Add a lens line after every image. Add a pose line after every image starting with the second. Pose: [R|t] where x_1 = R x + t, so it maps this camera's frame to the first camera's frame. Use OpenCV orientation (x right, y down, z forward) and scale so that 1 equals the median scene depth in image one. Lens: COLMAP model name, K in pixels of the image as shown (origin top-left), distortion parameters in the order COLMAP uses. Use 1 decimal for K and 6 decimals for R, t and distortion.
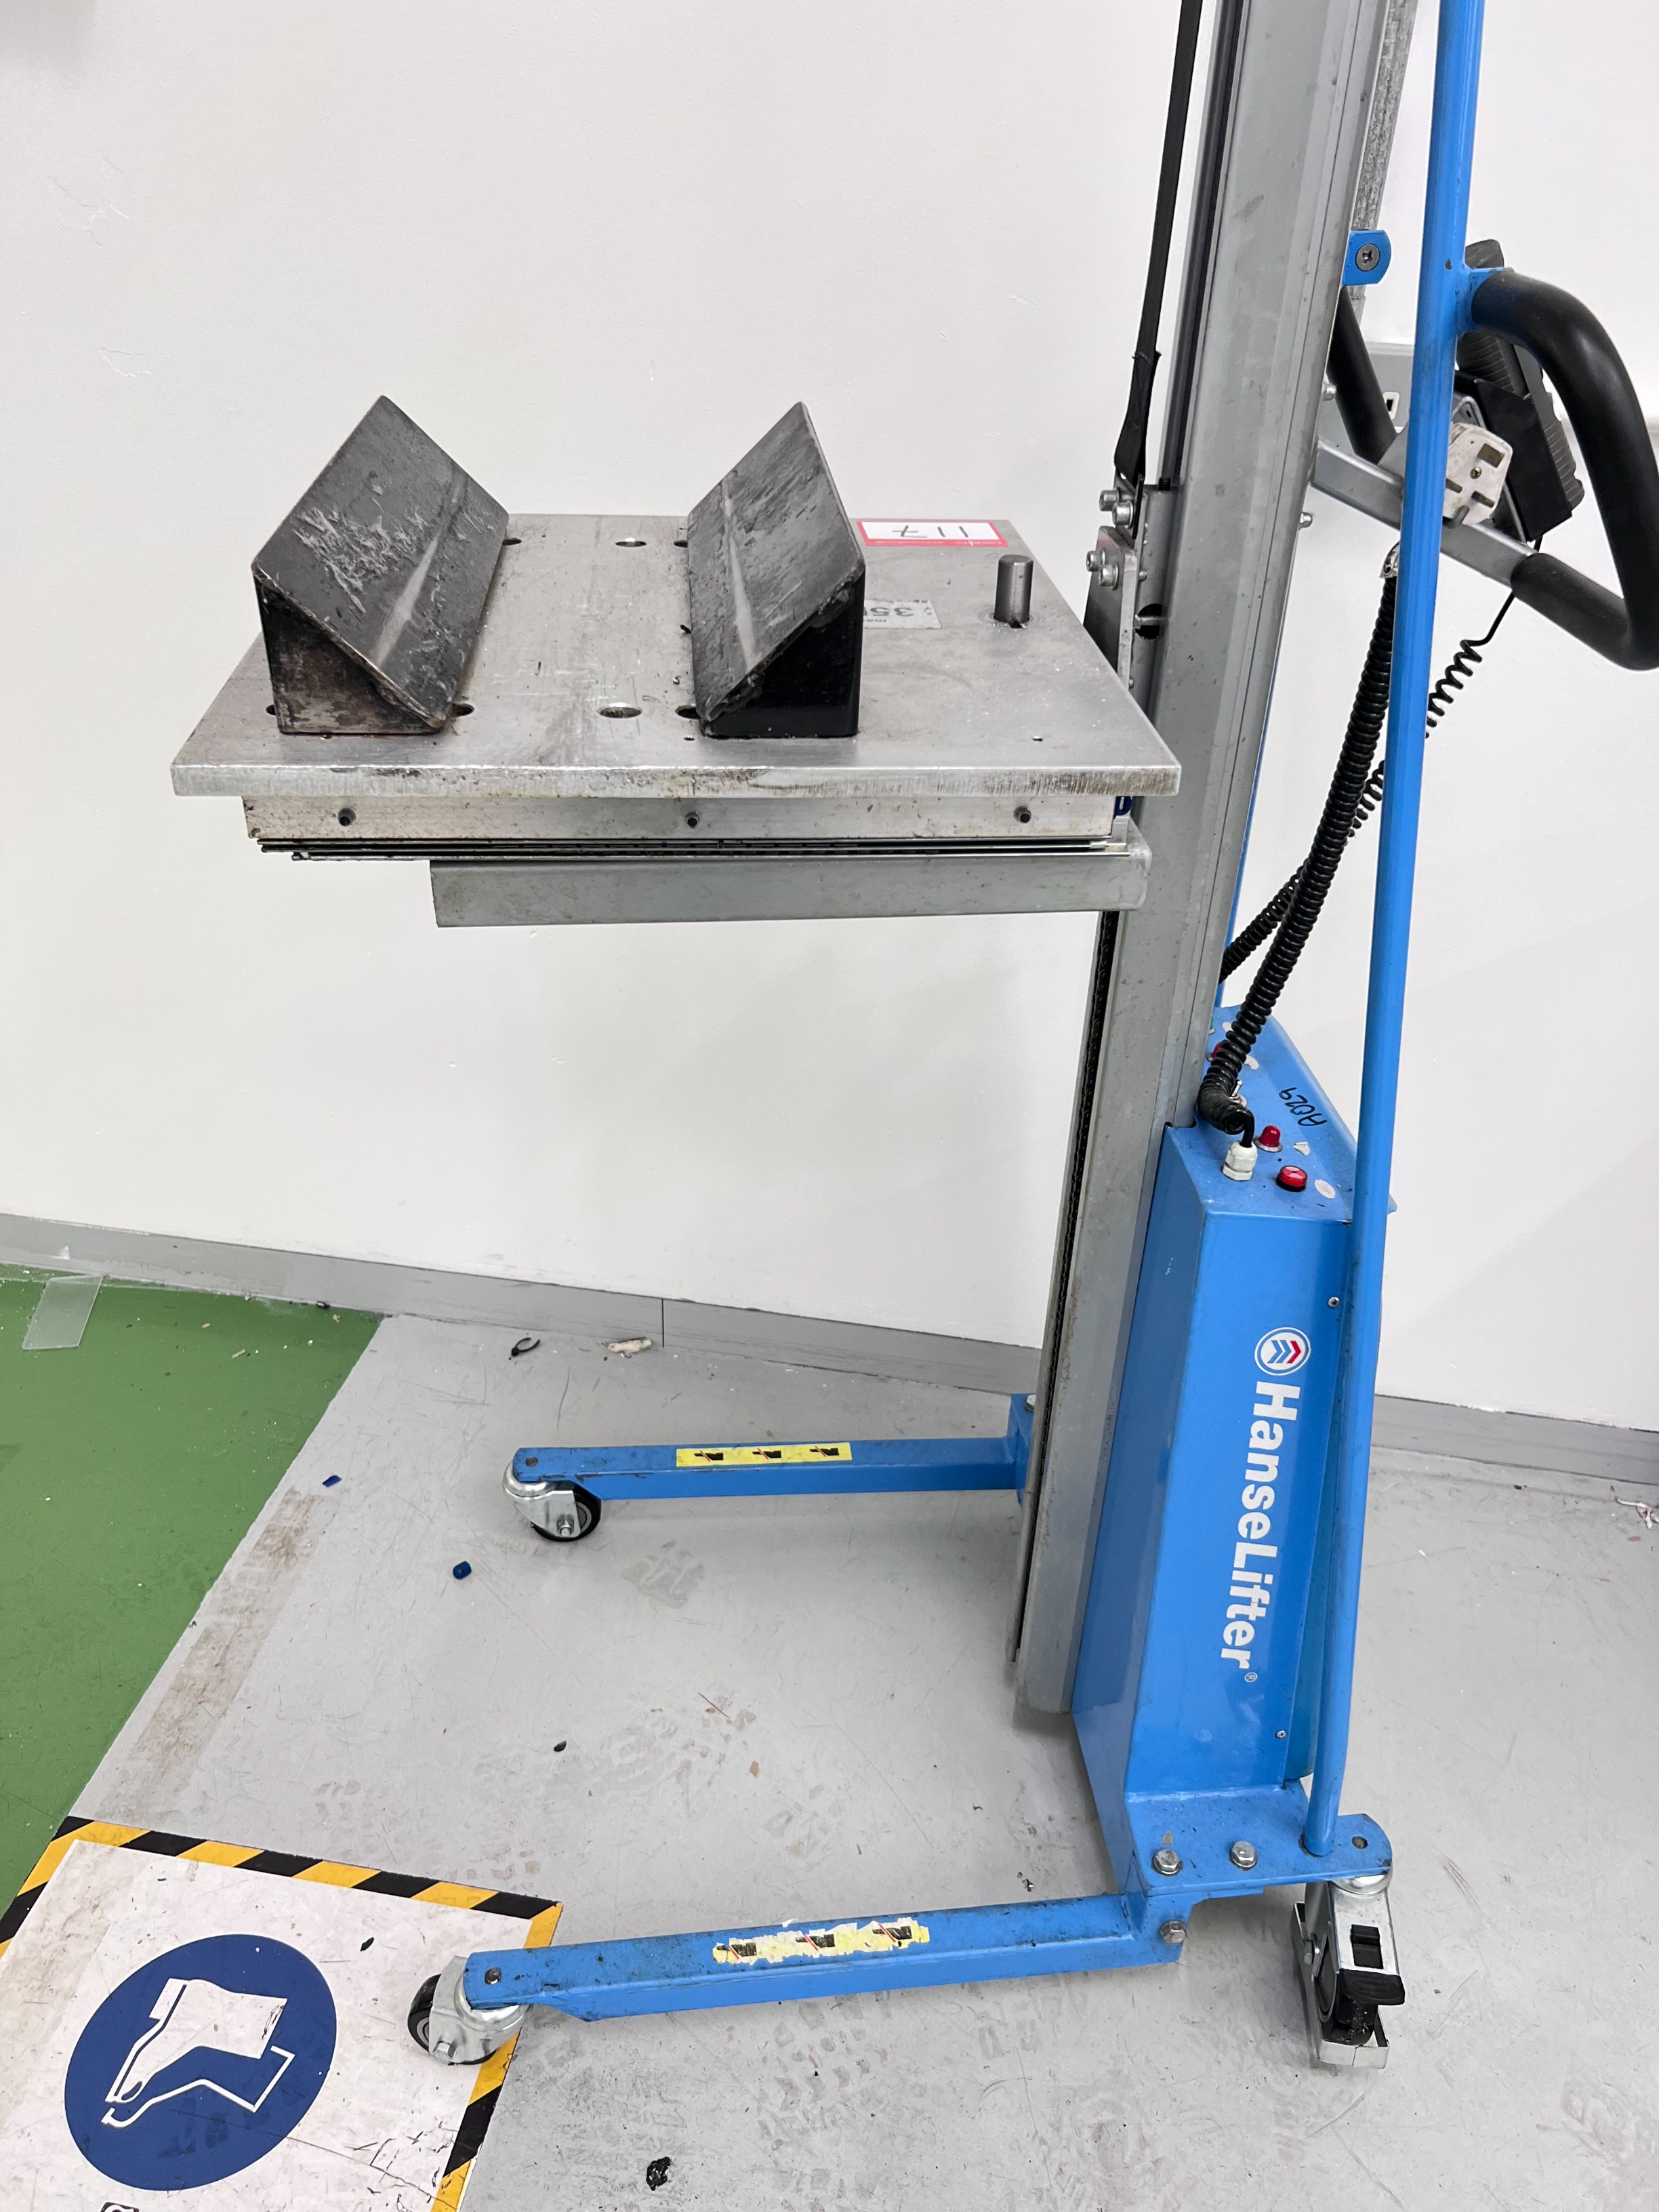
lens RADIAL K [[1647.7, 0, 835.6], [0, 1647.7, 1112.8], [0, 0, 1]] dist [0.049272, -0.068827]
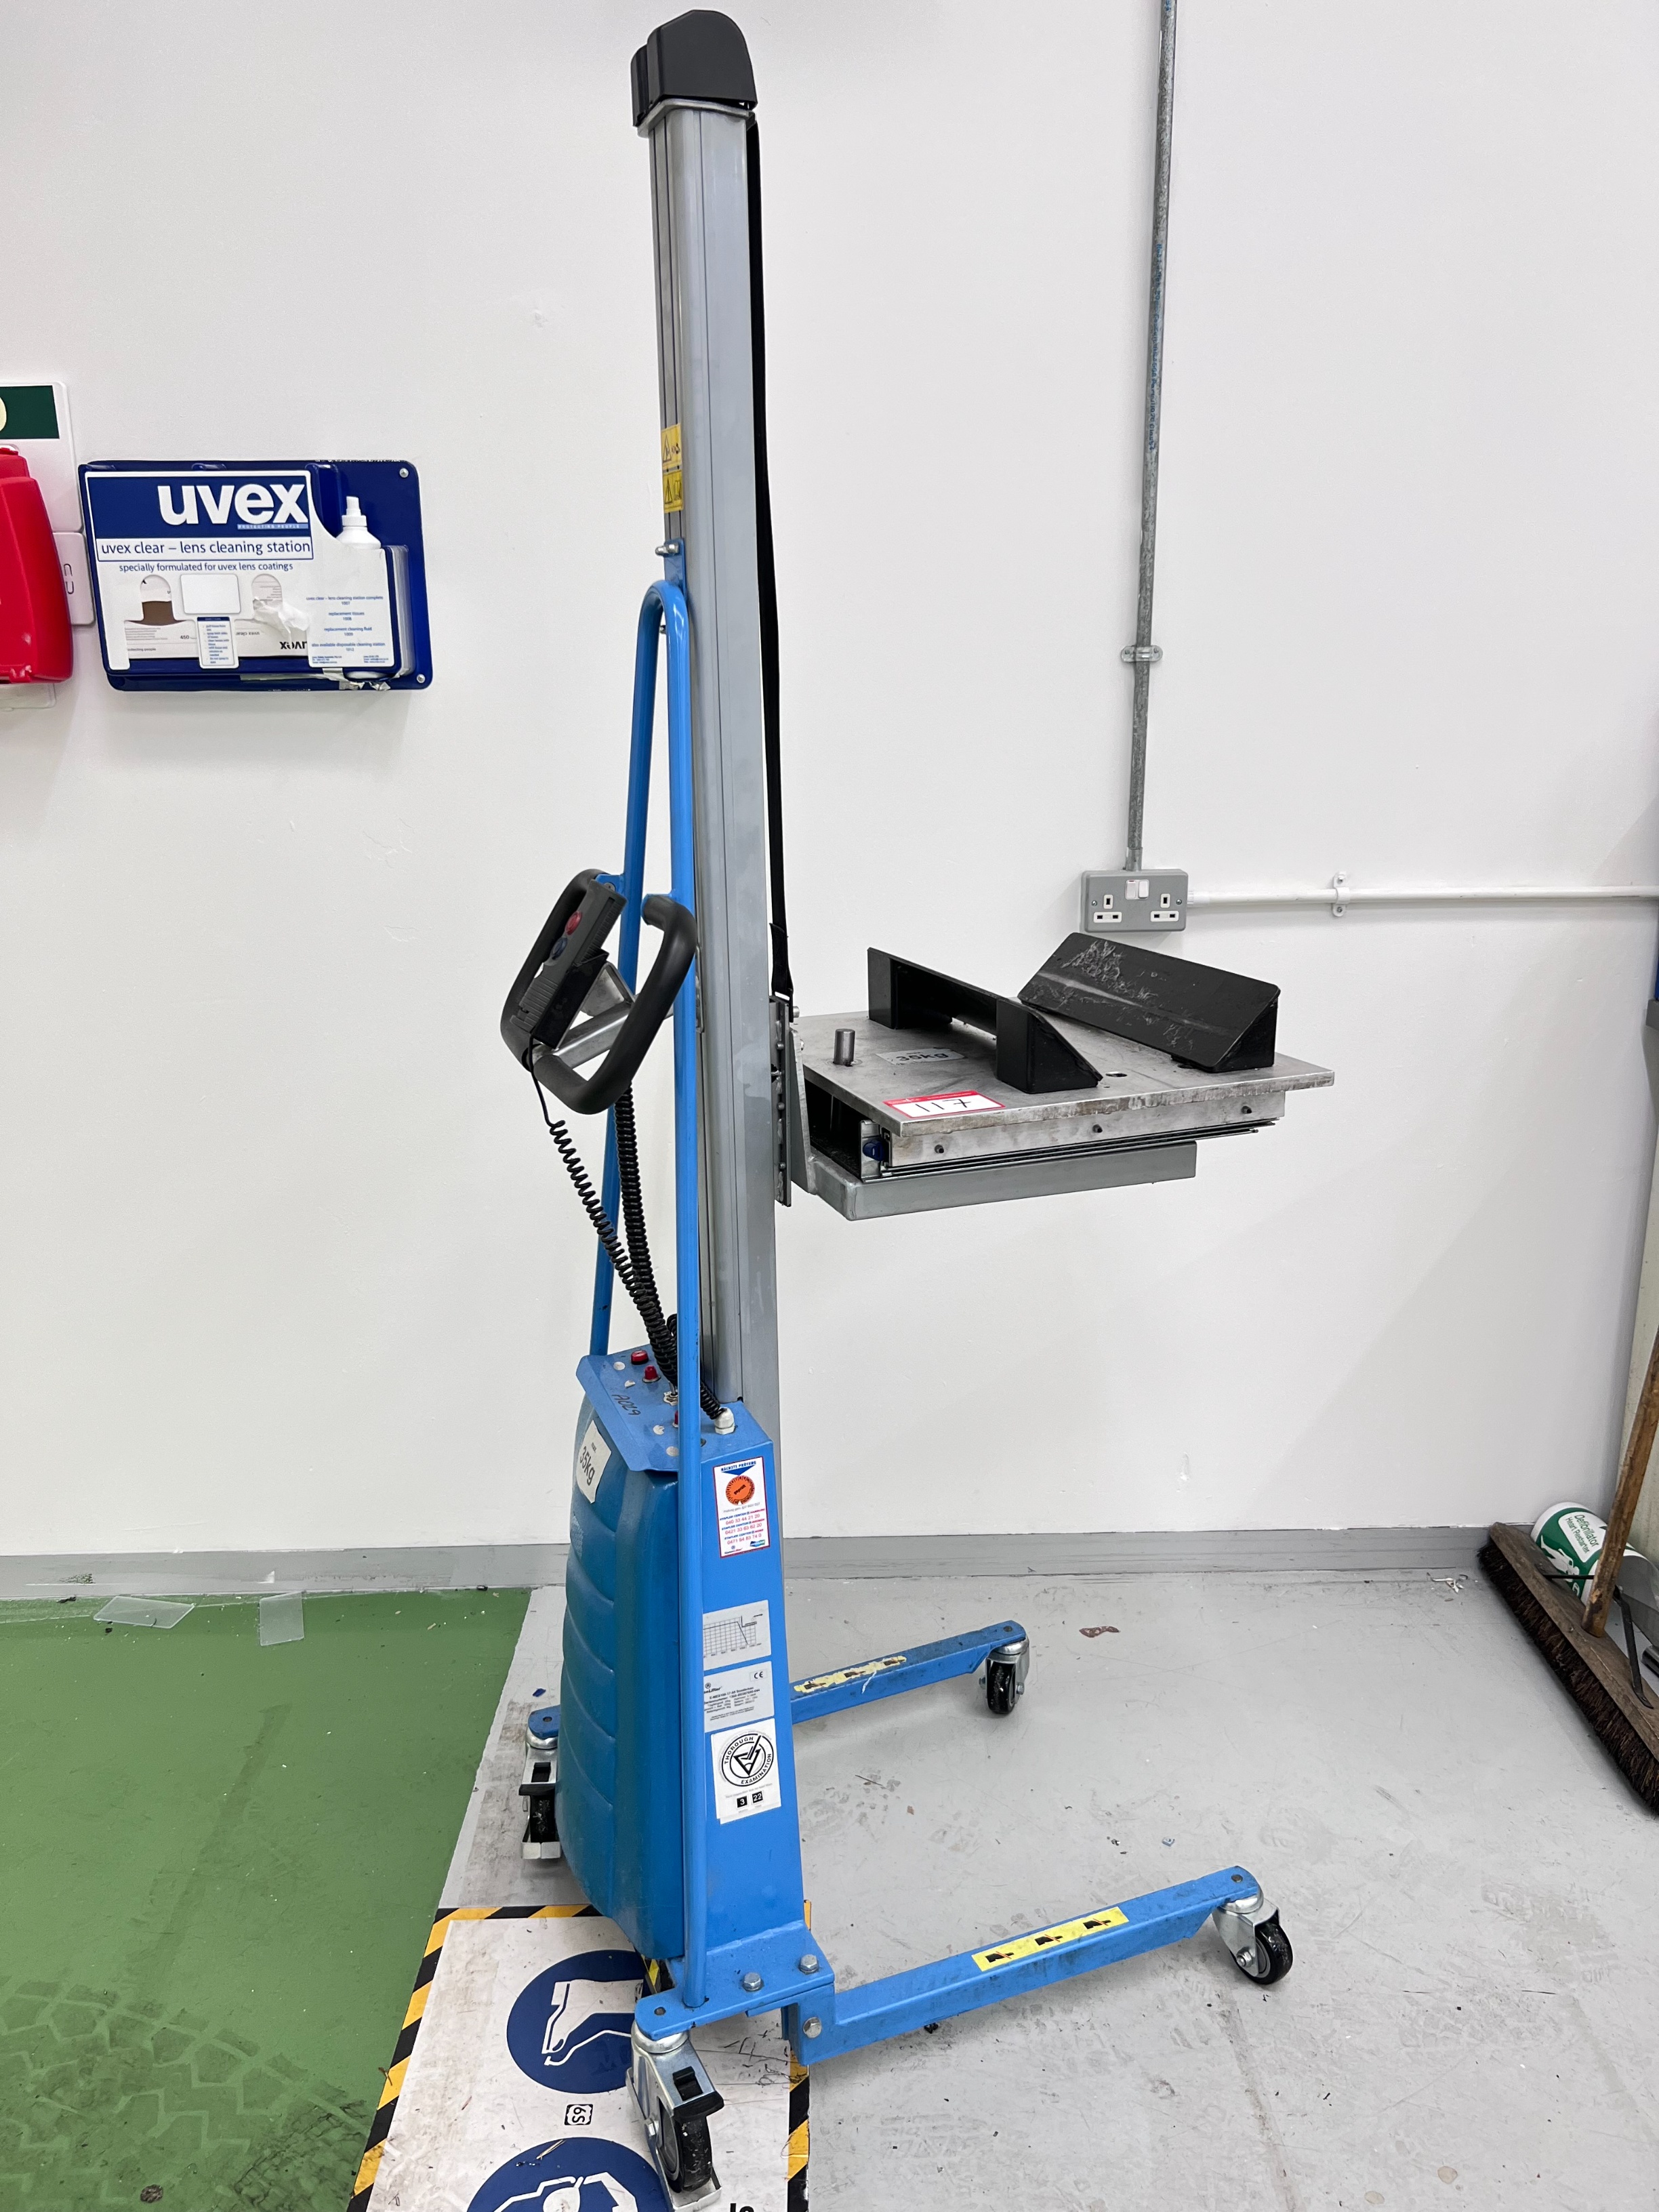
lens RADIAL K [[1647.7, 0, 835.6], [0, 1647.7, 1112.8], [0, 0, 1]] dist [0.049272, -0.068827]
pose [[0.982679, -0.094532, 0.159393, -0.280480], [0.135327, 0.953666, -0.268714, 0.197854], [-0.126606, 0.285630, 0.949940, -0.509943]]
